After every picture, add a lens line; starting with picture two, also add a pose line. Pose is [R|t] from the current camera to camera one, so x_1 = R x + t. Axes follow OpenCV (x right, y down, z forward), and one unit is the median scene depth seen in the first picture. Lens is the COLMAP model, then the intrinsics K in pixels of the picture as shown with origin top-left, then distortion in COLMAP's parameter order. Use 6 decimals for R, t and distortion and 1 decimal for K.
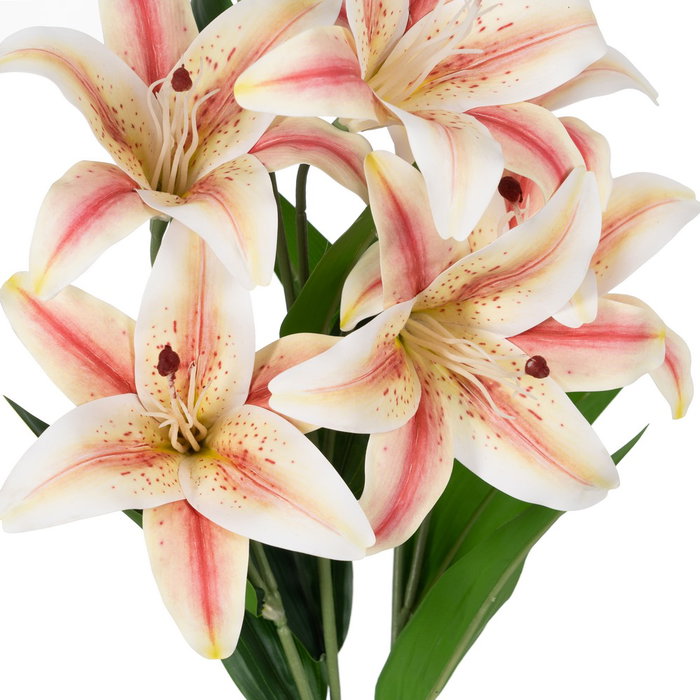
lens RADIAL K [[3275.1, 0, 417.8], [0, 3275.1, 350.0], [0, 0, 1]] dist [0.030536, 1.124534]
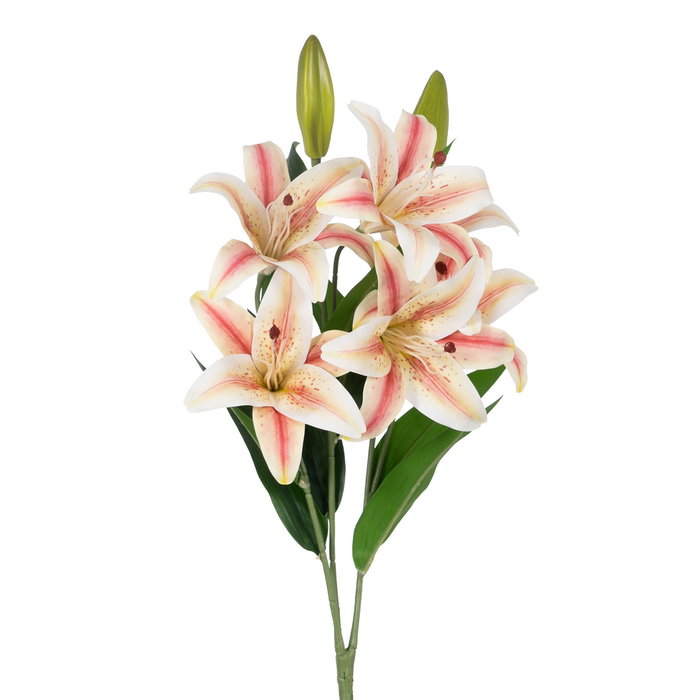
lens RADIAL K [[3265.6, 0, 350.0], [0, 3265.6, 350.0], [0, 0, 1]] dist [-0.212769, -3.376775]
pose [[0.998005, 0.062763, 0.006825, -0.039070], [-0.062097, 0.995384, -0.073174, 0.154402], [-0.011386, 0.072604, 0.997296, -1.015180]]
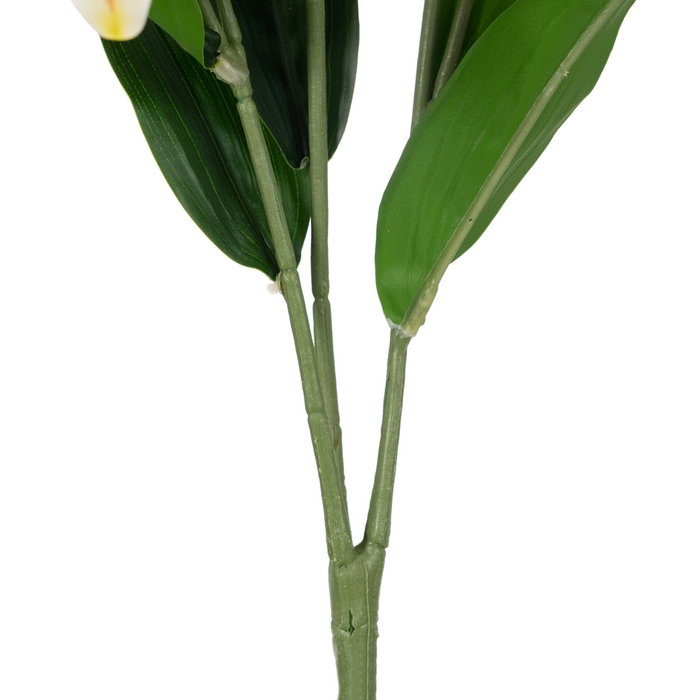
lens RADIAL K [[3265.6, 0, 350.0], [0, 3265.6, 350.0], [0, 0, 1]] dist [-0.212769, -3.376775]
pose [[0.996198, 0.072500, -0.048303, 0.017071], [-0.072836, 0.997330, -0.005248, 0.151853], [0.047794, 0.008746, 0.998819, 0.379186]]
